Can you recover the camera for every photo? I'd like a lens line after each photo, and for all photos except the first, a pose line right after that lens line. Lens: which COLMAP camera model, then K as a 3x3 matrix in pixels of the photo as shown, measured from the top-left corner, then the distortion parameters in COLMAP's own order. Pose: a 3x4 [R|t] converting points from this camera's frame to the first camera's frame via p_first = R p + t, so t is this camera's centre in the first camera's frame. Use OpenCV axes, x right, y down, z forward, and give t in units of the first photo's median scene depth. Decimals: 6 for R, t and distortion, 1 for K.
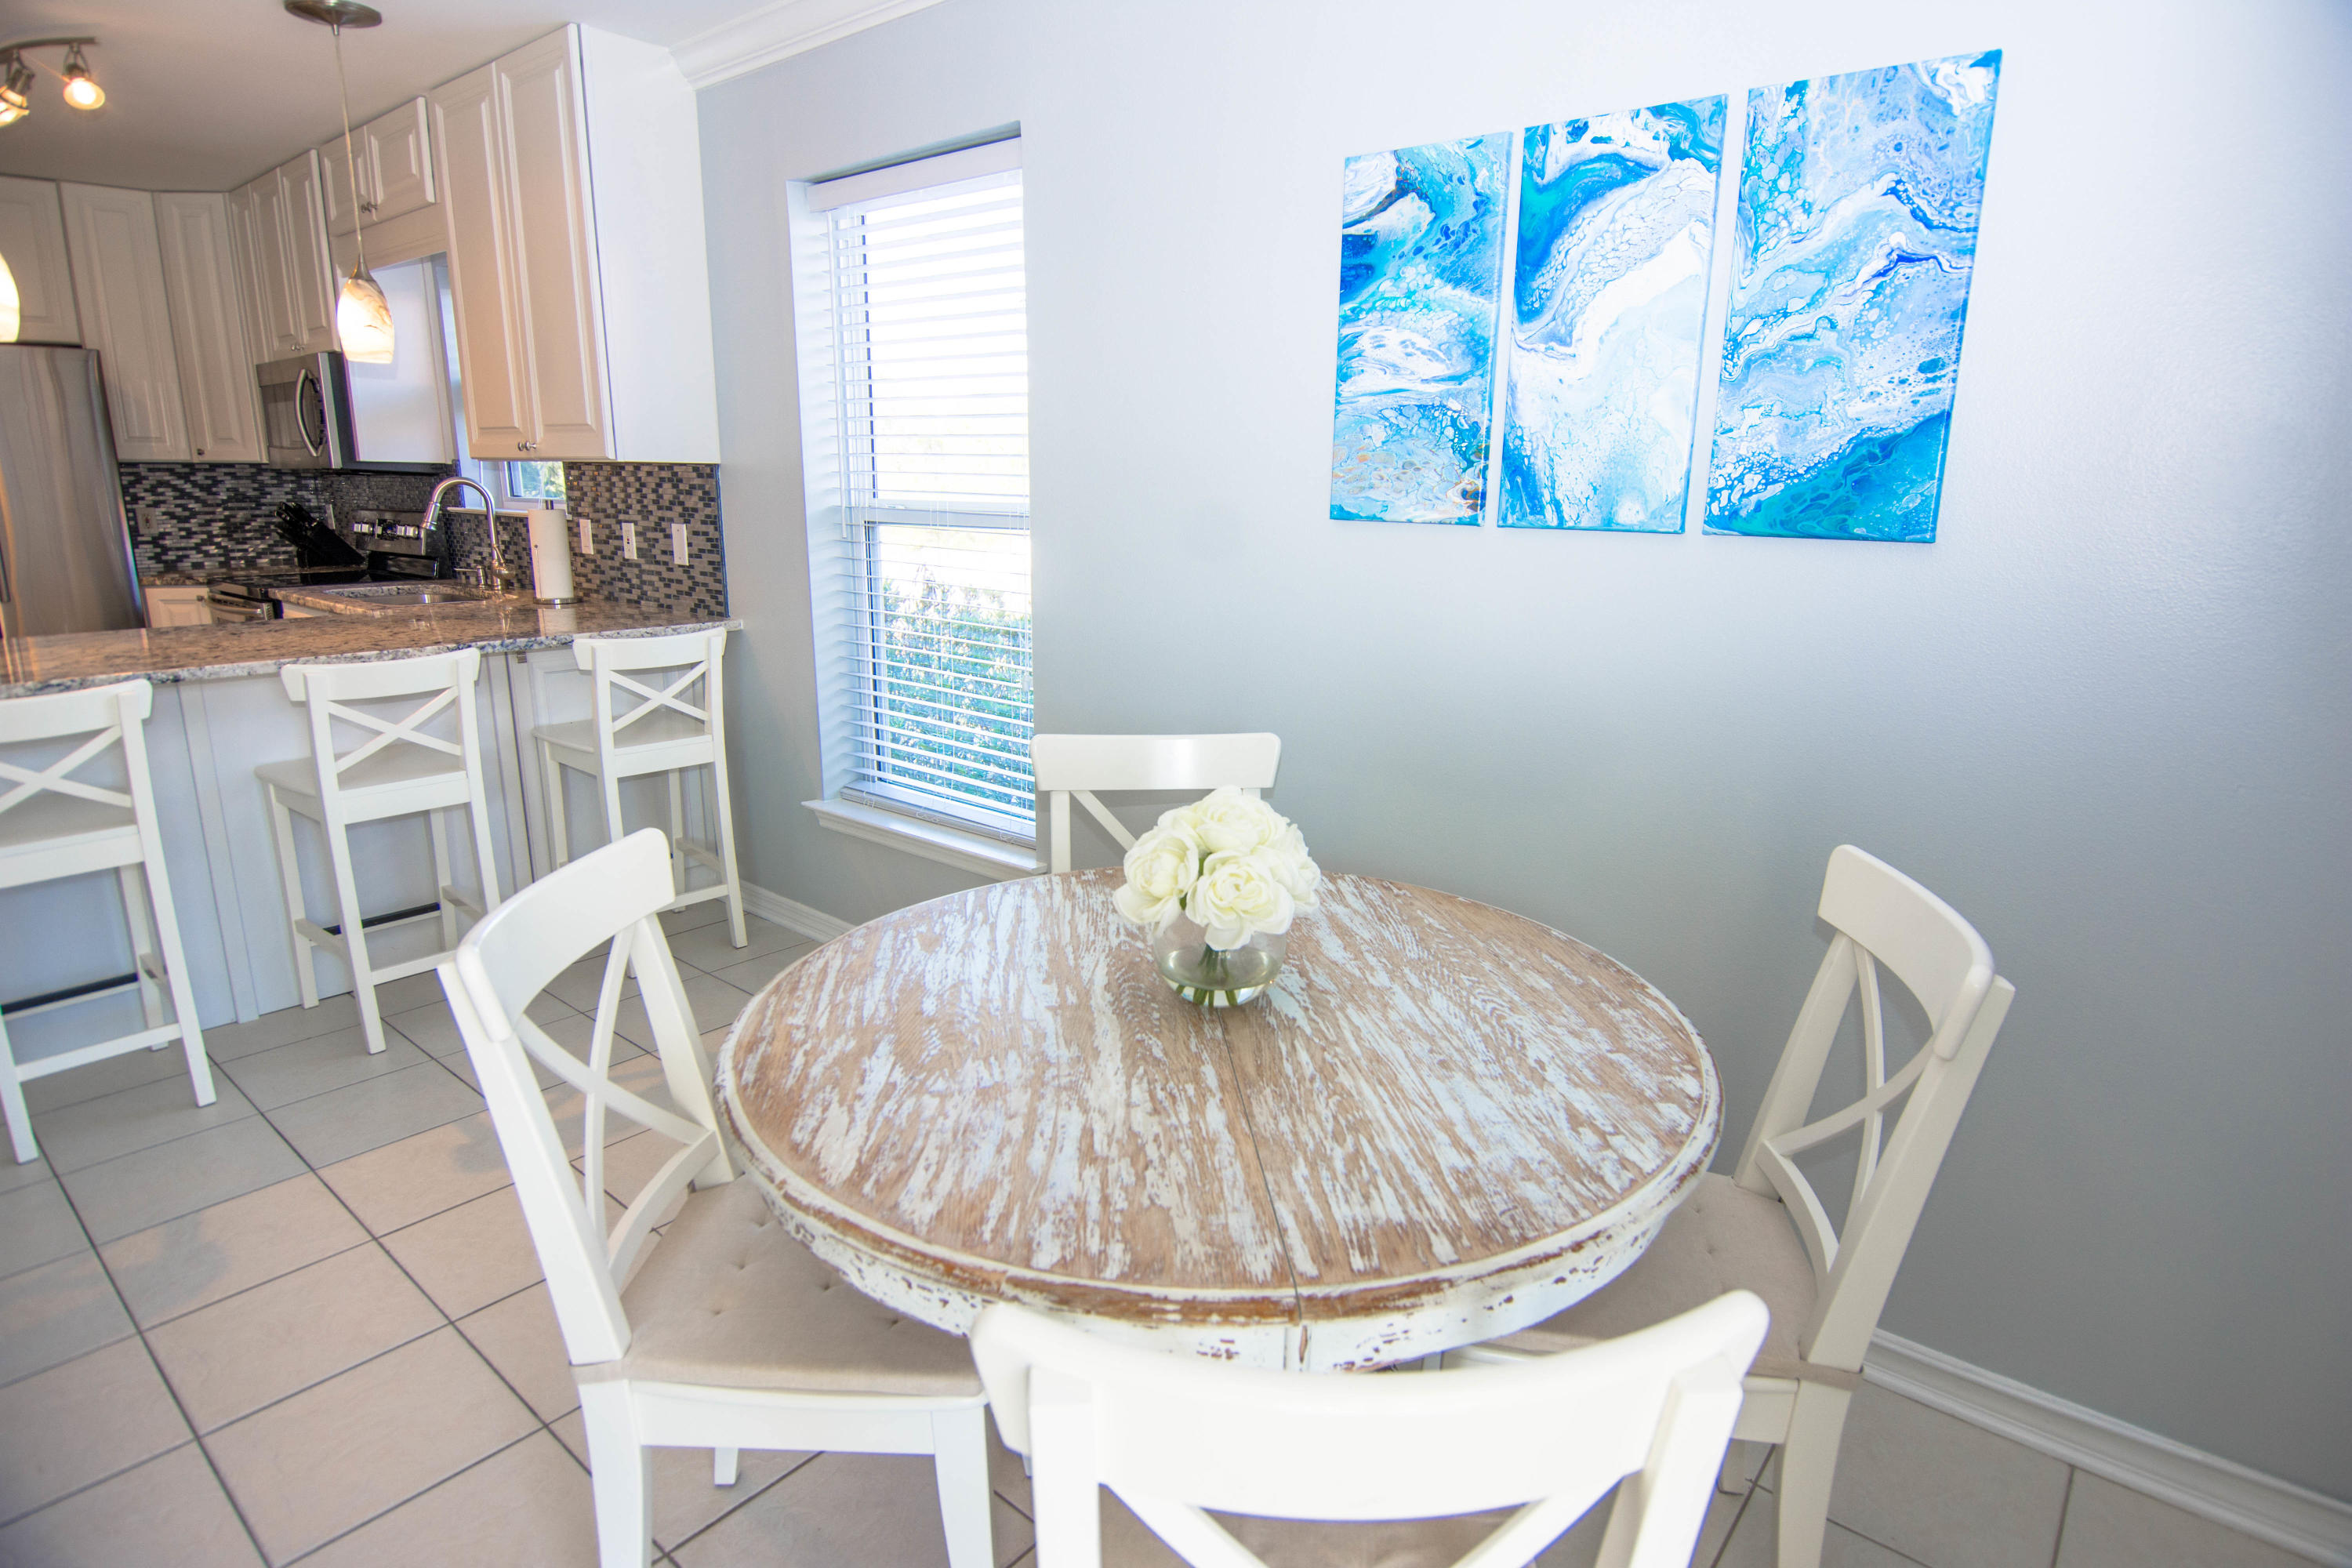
lens RADIAL K [[1240.5, 0, 1197.1], [0, 1240.5, 783.3], [0, 0, 1]] dist [0.005619, -0.020929]
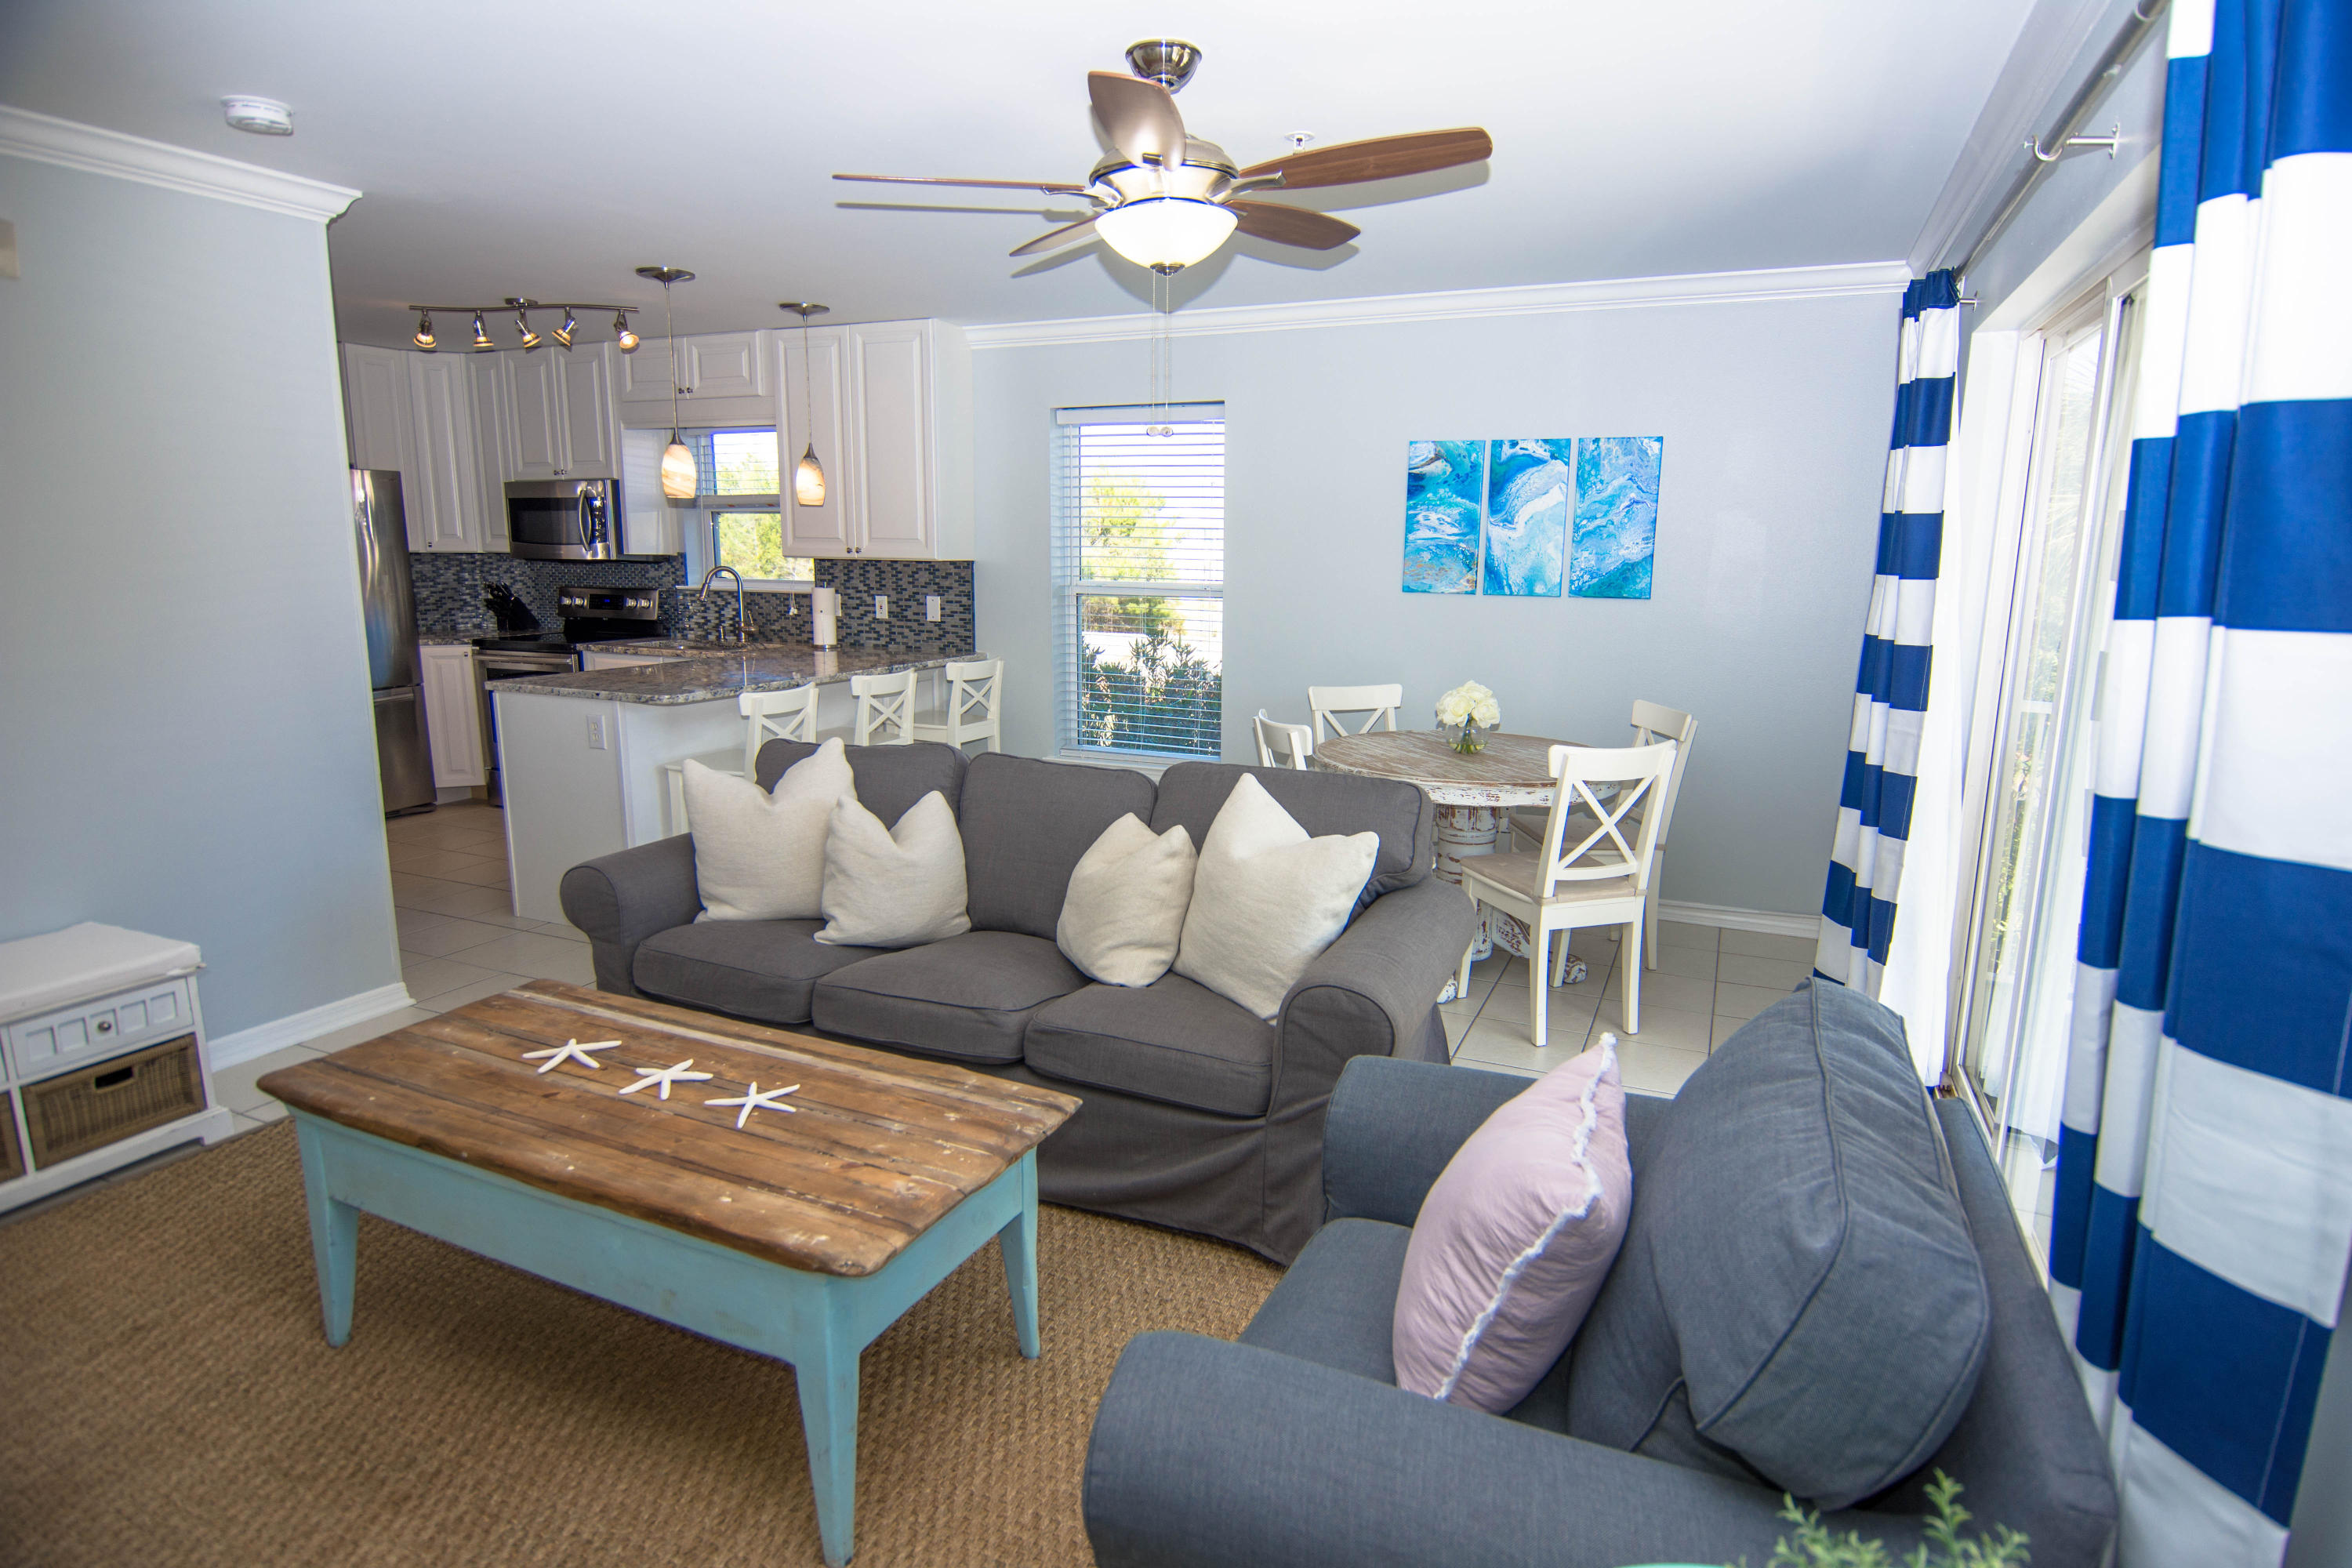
lens RADIAL K [[1240.5, 0, 1197.1], [0, 1240.5, 783.3], [0, 0, 1]] dist [0.005619, -0.020929]
pose [[0.962023, -0.054403, 0.267490, -0.538258], [0.066135, 0.997195, -0.035041, 0.116737], [-0.264834, 0.051401, 0.962923, -0.653487]]
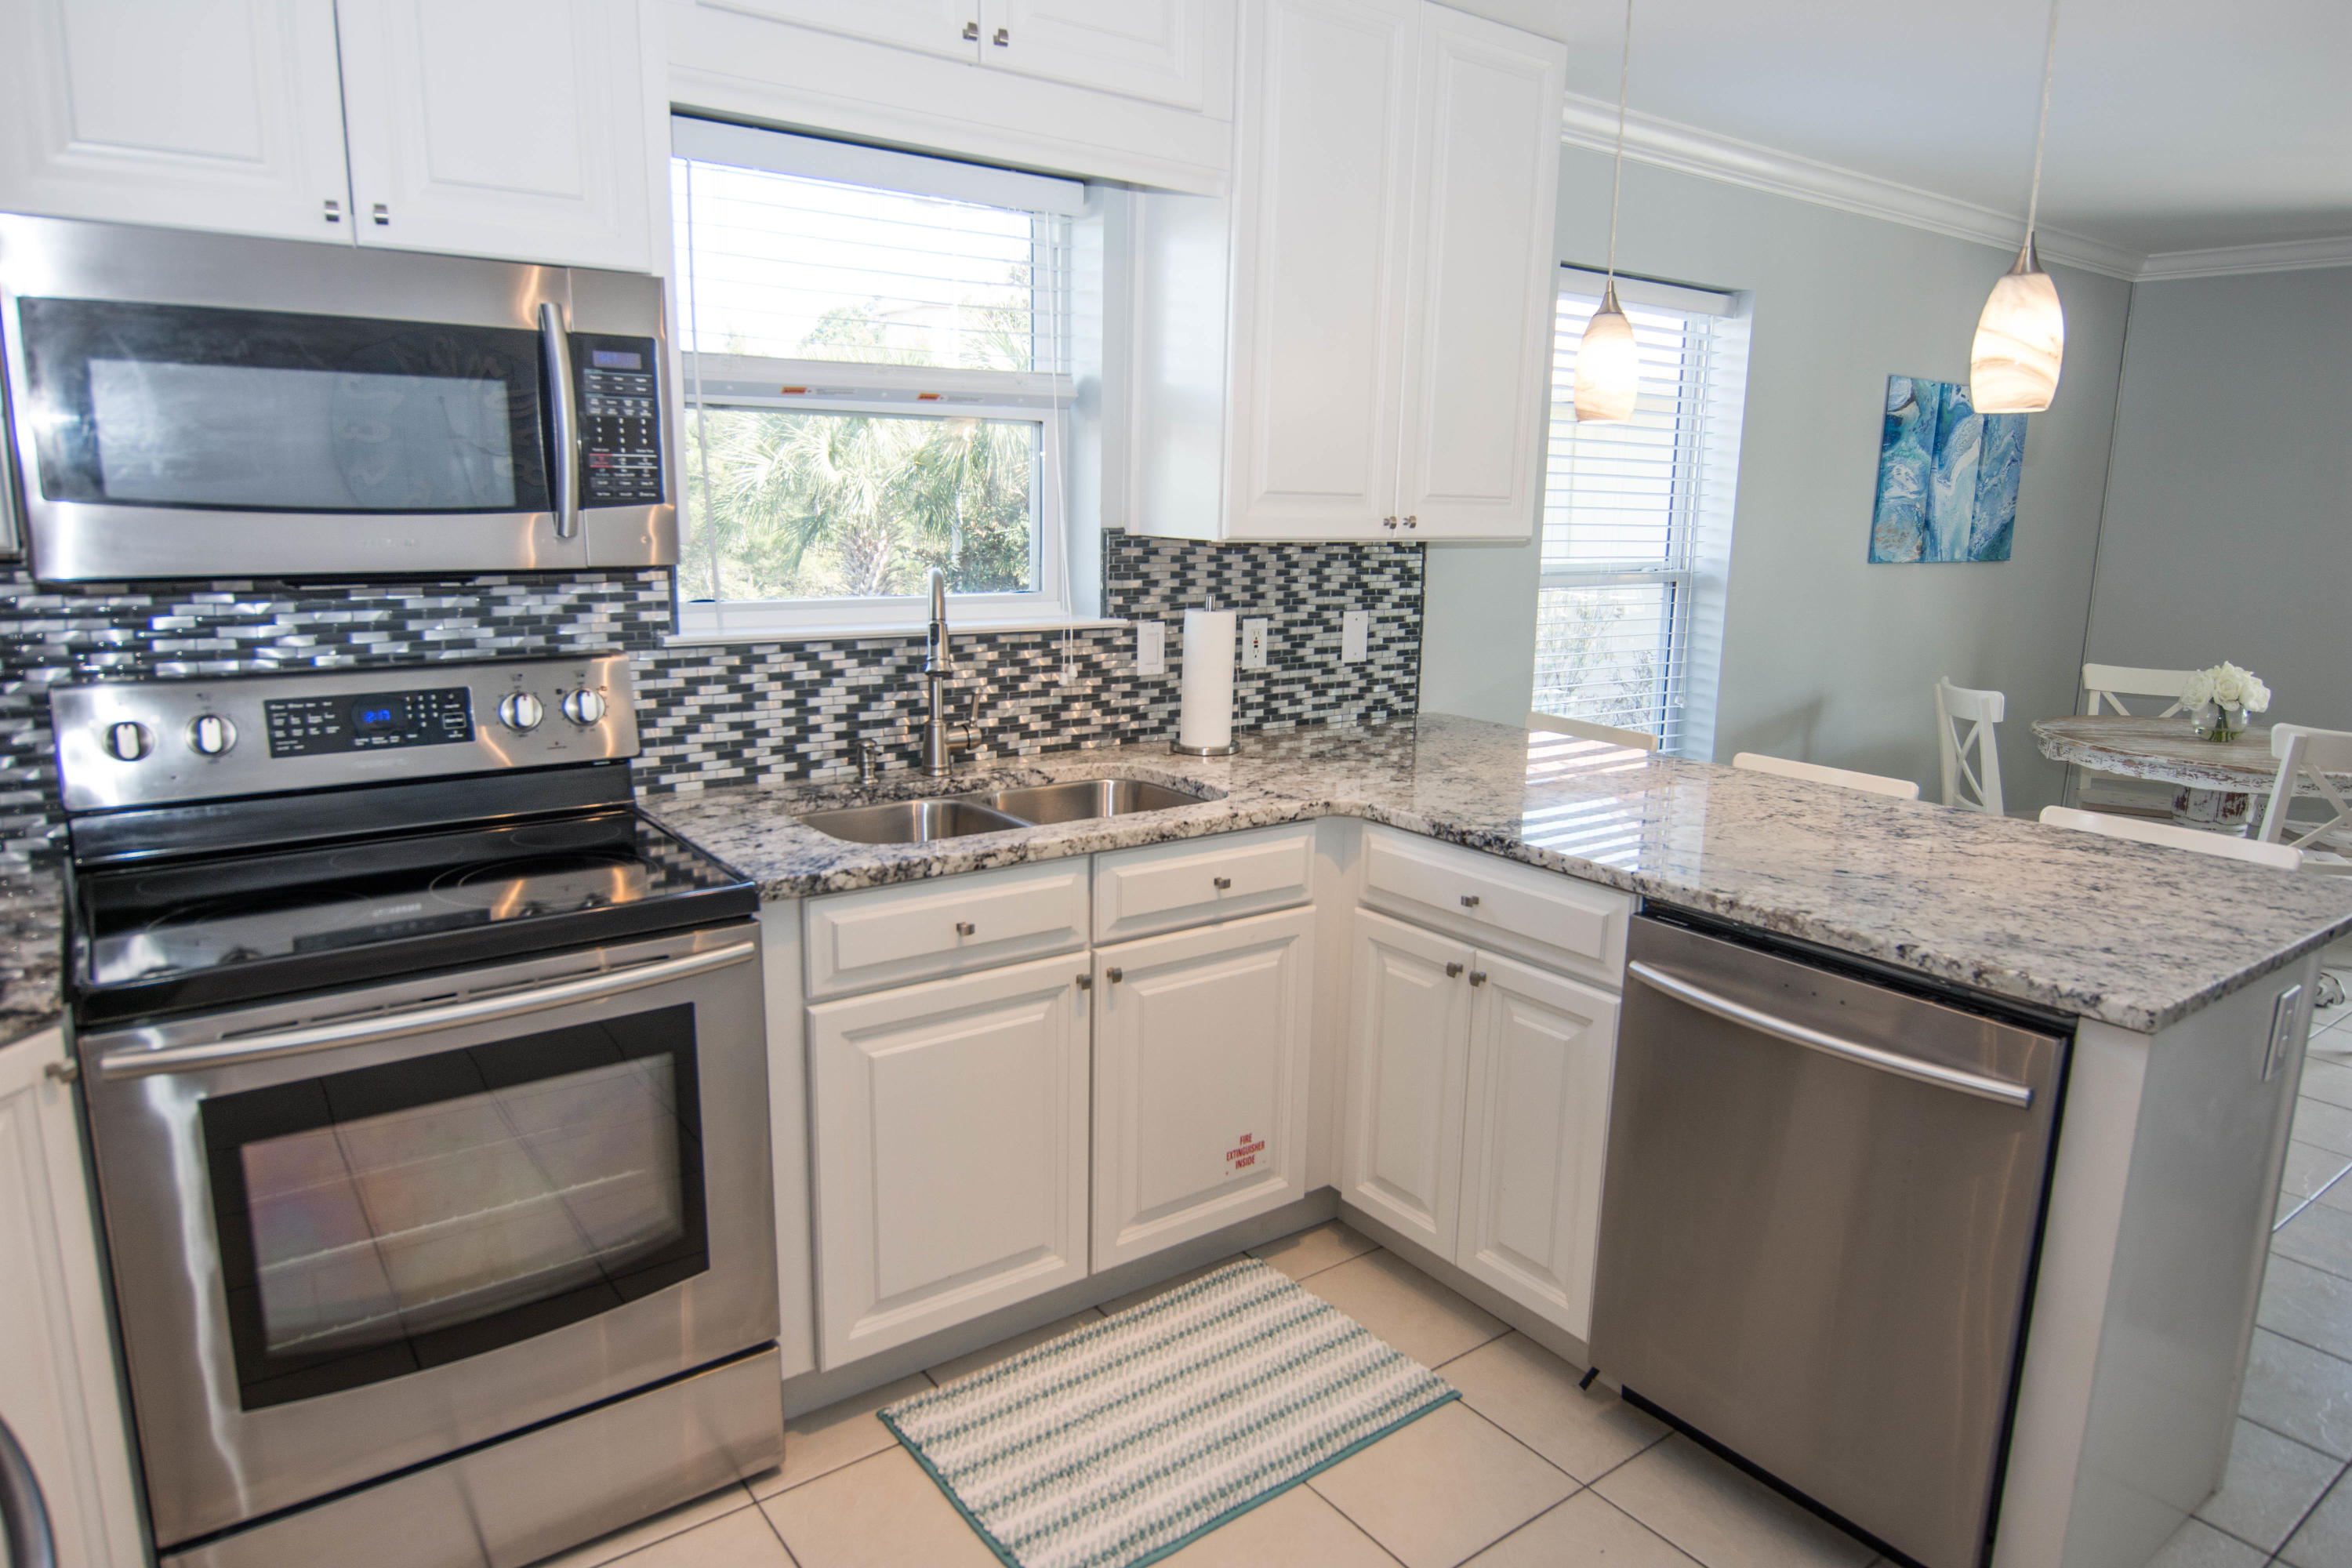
lens RADIAL K [[1451.6, 0, 1190.5], [0, 1451.6, 786.5], [0, 0, 1]] dist [-0.001950, -0.000679]
pose [[0.230251, -0.204378, 0.951427, -1.356905], [0.212316, 0.964694, 0.155846, -0.270114], [-0.949688, 0.166119, 0.265514, 0.880382]]
